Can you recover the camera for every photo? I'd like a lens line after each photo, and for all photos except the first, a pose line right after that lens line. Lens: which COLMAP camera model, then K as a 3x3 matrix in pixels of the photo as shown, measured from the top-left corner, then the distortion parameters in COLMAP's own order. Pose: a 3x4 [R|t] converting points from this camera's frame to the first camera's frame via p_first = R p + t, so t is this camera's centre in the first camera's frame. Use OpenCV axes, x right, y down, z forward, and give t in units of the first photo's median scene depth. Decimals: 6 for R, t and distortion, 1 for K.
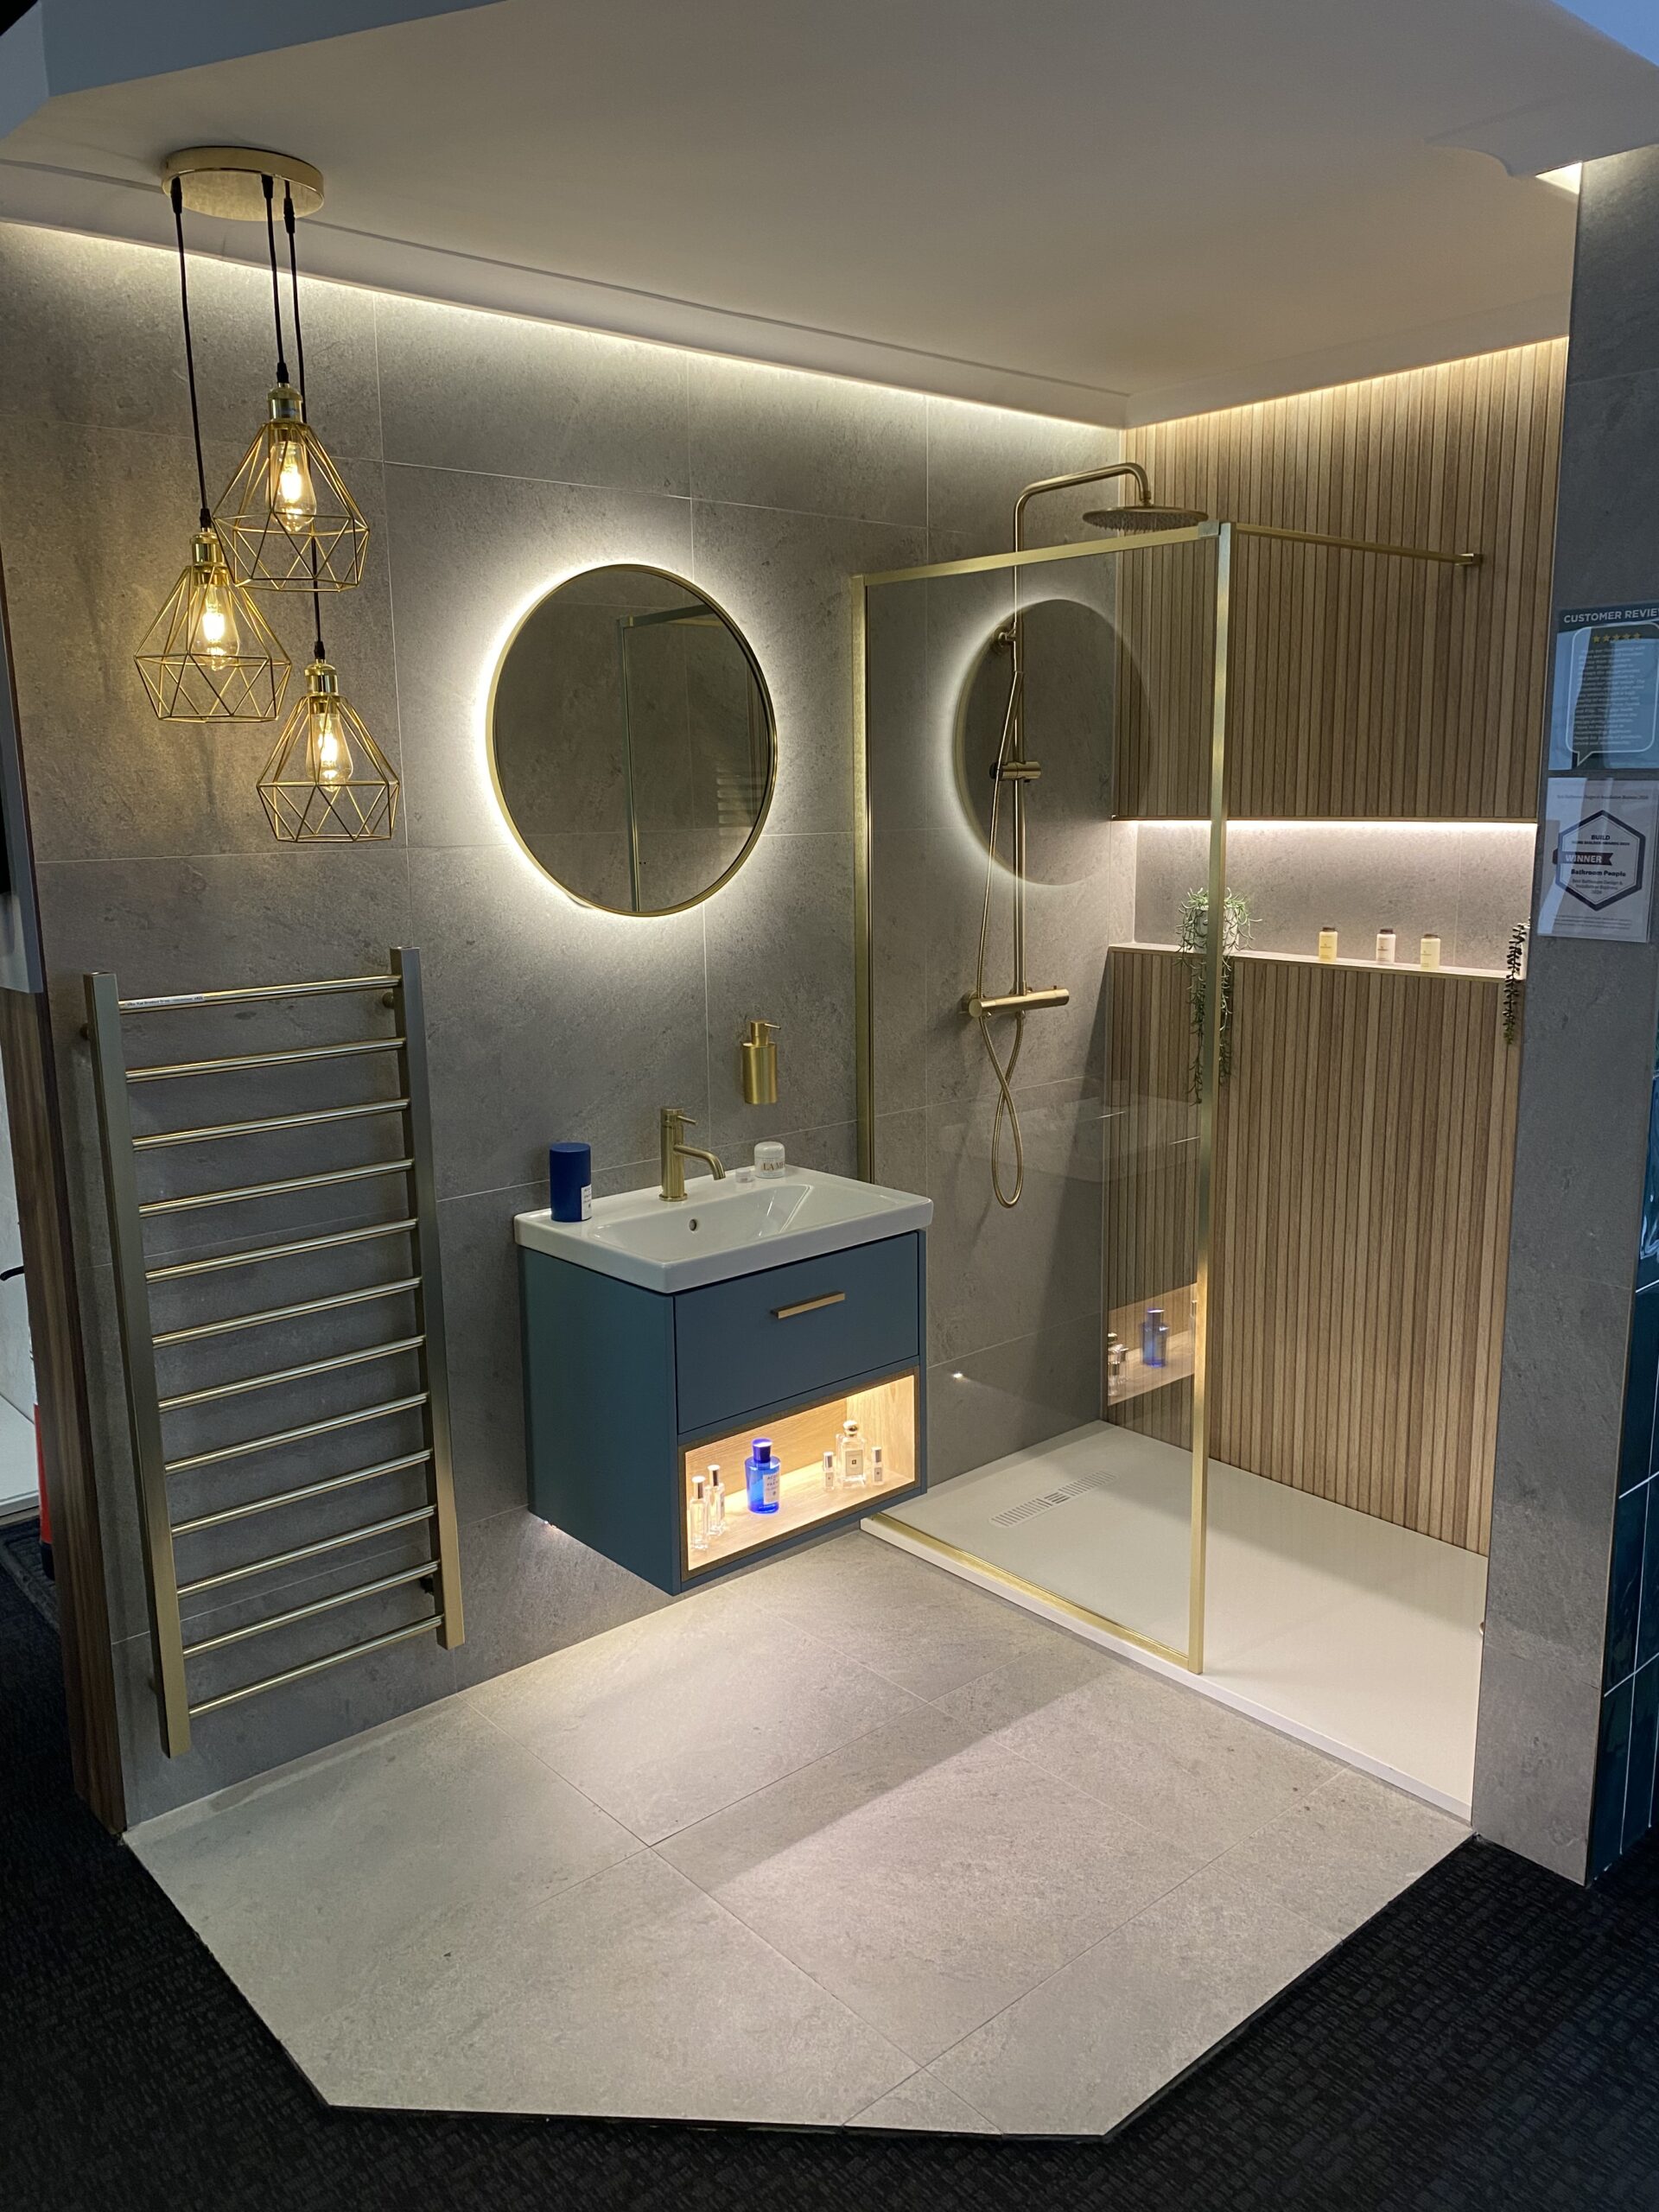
lens RADIAL K [[1694.9, 0, 817.5], [0, 1694.9, 1068.3], [0, 0, 1]] dist [0.031213, -0.019788]
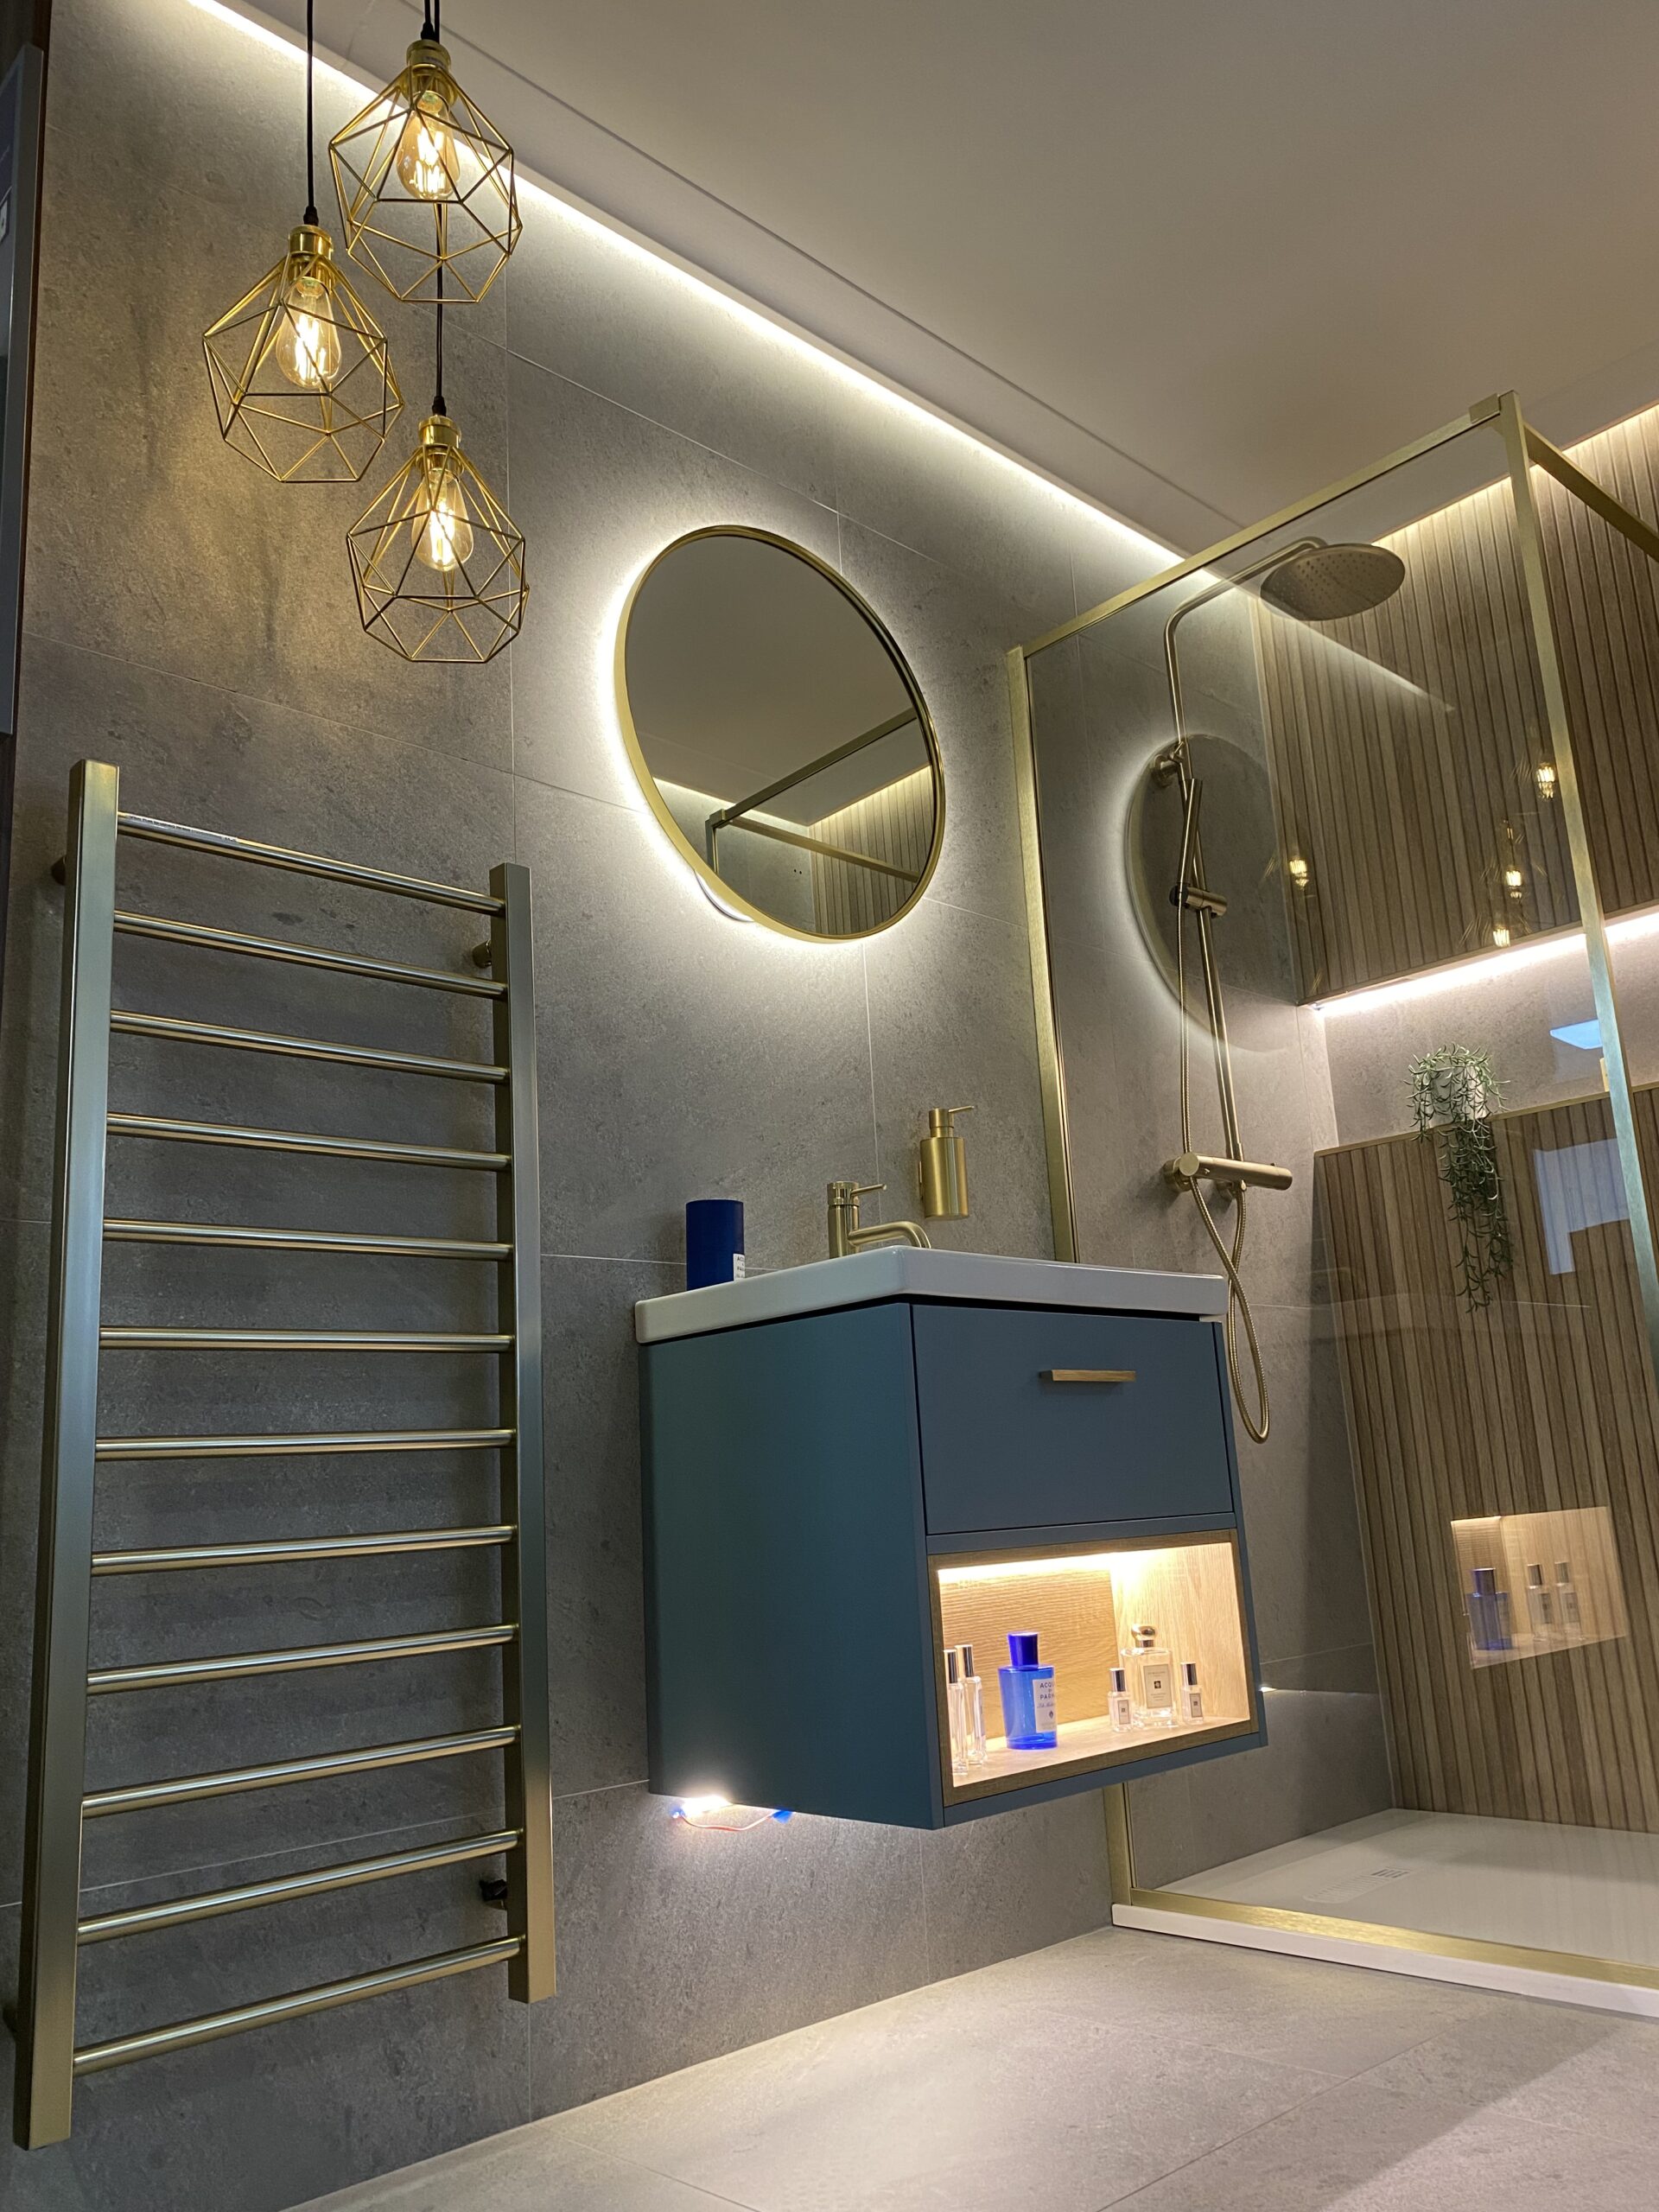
lens RADIAL K [[1694.9, 0, 834.5], [0, 1694.9, 1095.9], [0, 0, 1]] dist [0.031213, -0.019788]
pose [[0.998270, -0.027078, 0.052182, -0.130830], [0.045588, 0.917004, -0.396264, 0.283871], [-0.037121, 0.397958, 0.916652, 0.329966]]
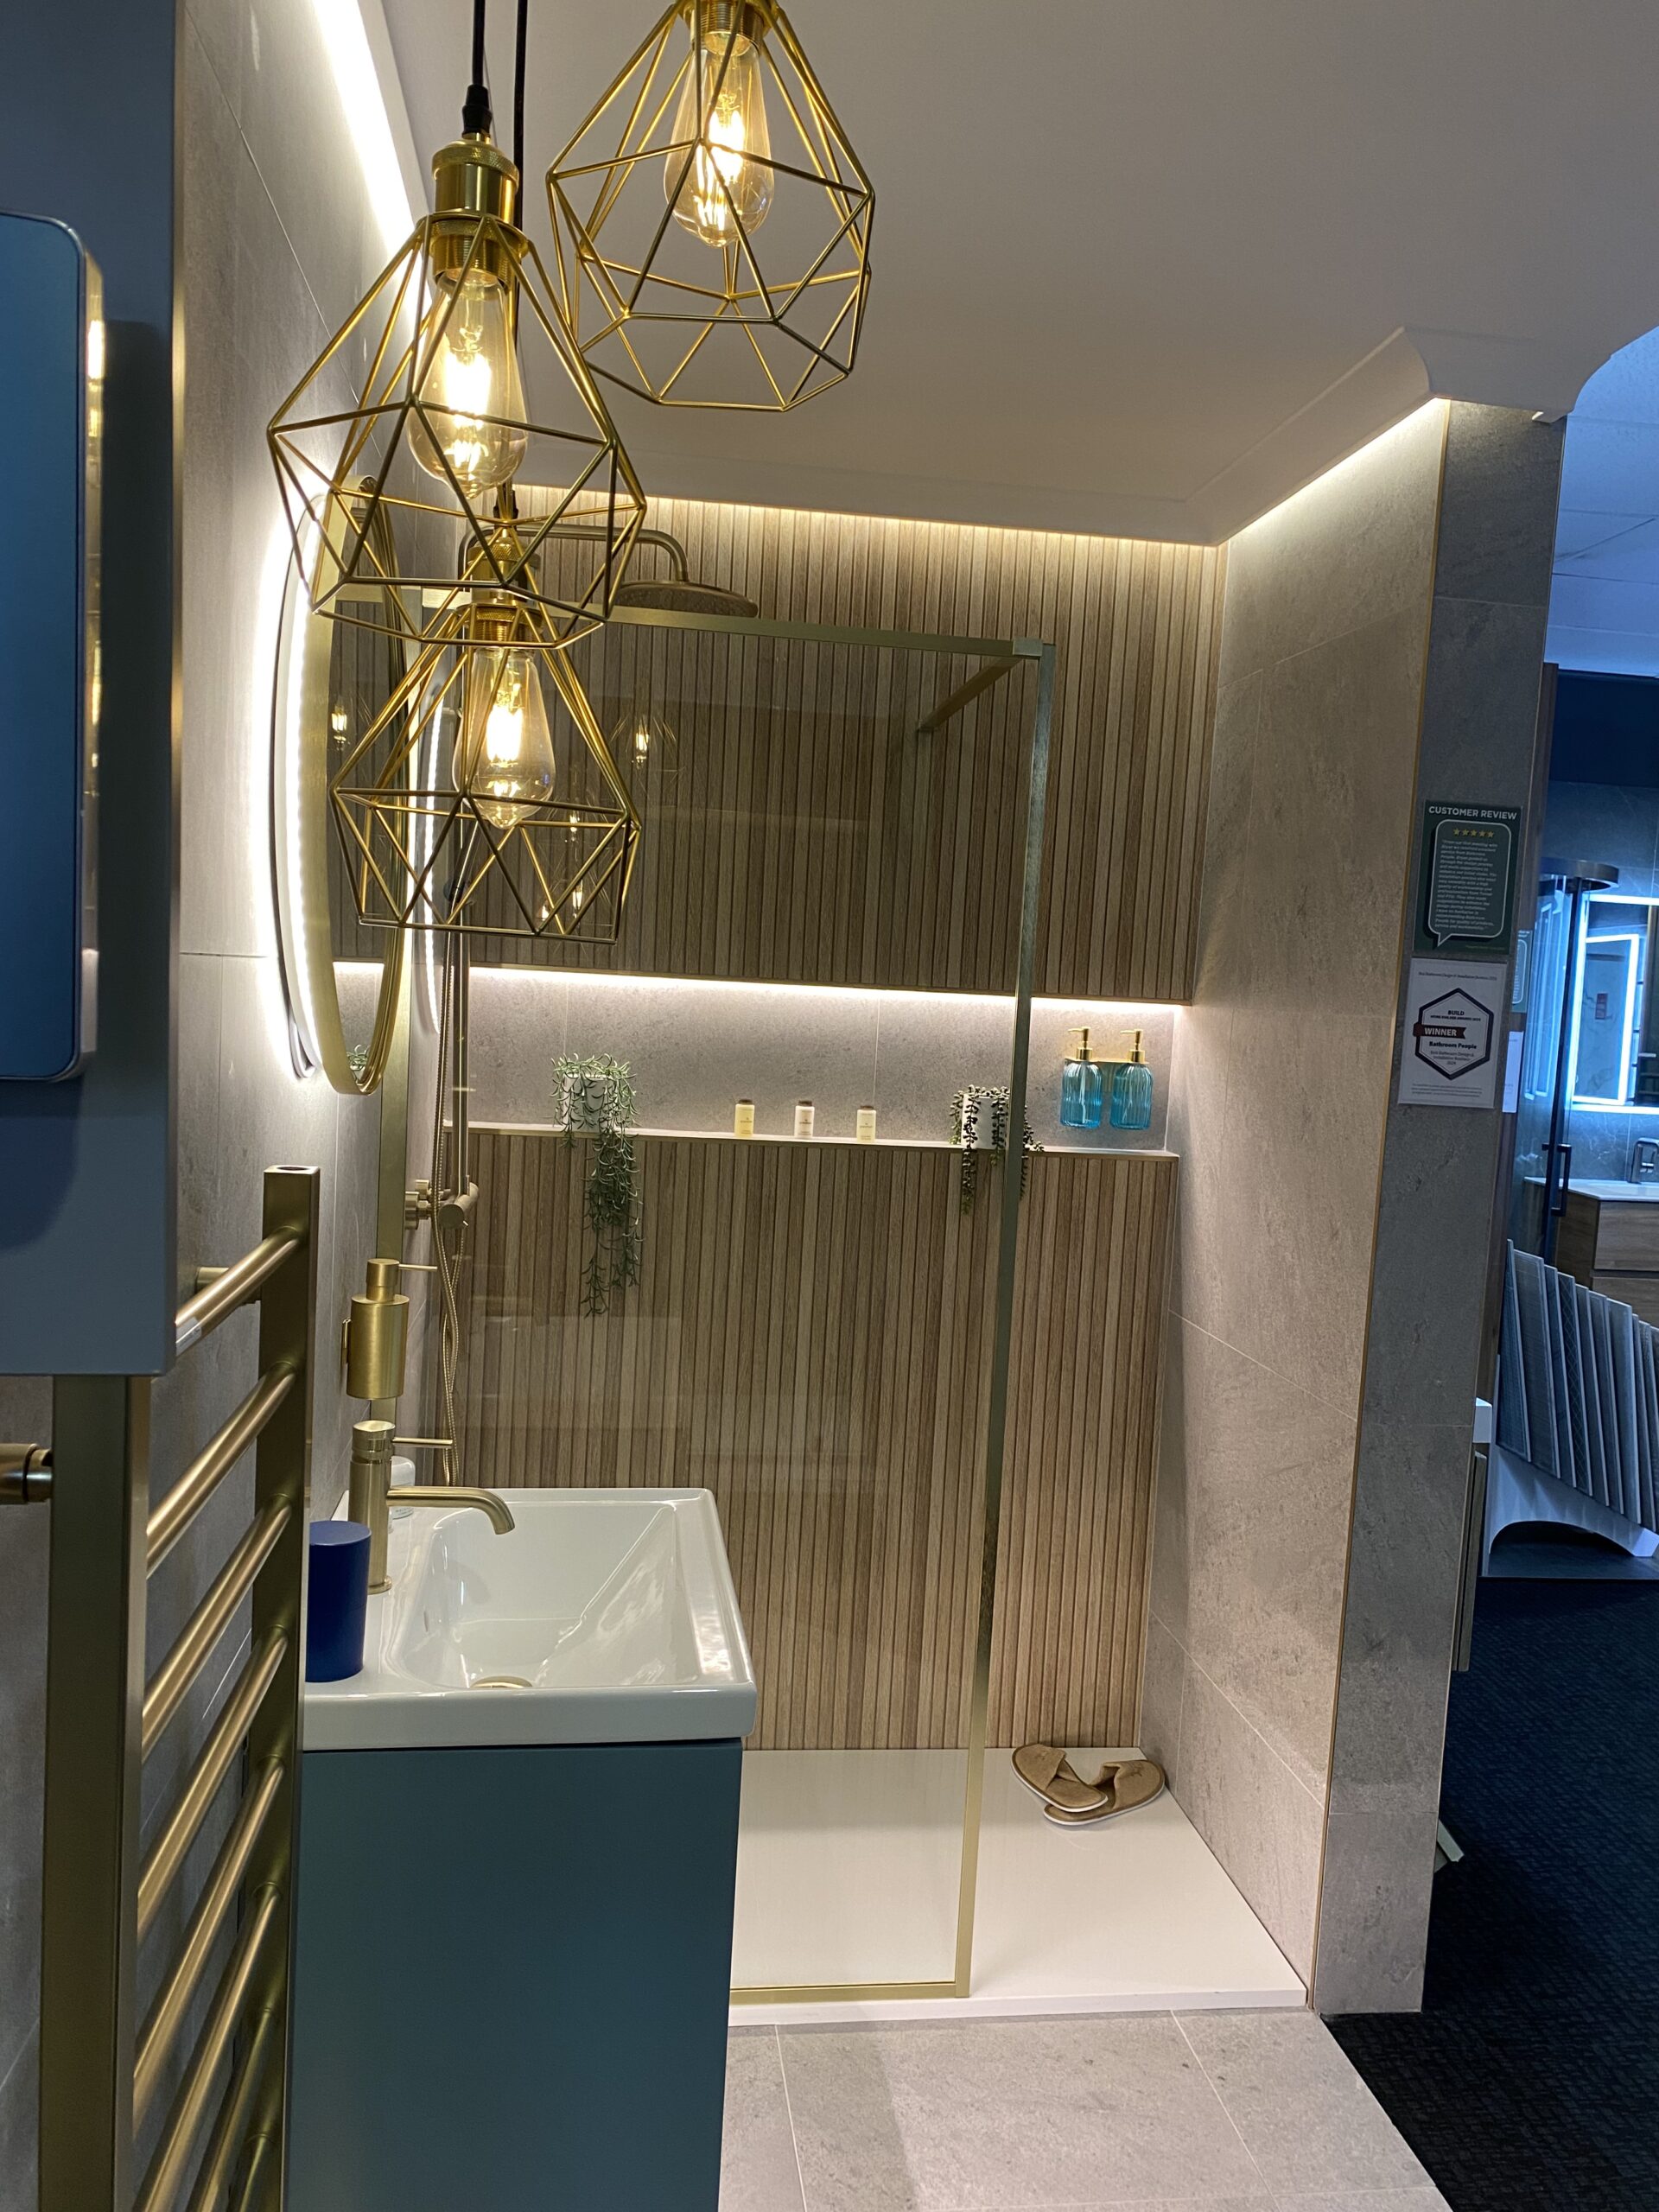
lens RADIAL K [[1694.9, 0, 842.2], [0, 1694.9, 1111.6], [0, 0, 1]] dist [0.031213, -0.019788]
pose [[0.538082, -0.020118, 0.842652, -0.499819], [0.080864, 0.996336, -0.027849, -0.055899], [-0.839005, 0.083125, 0.537737, 0.564949]]
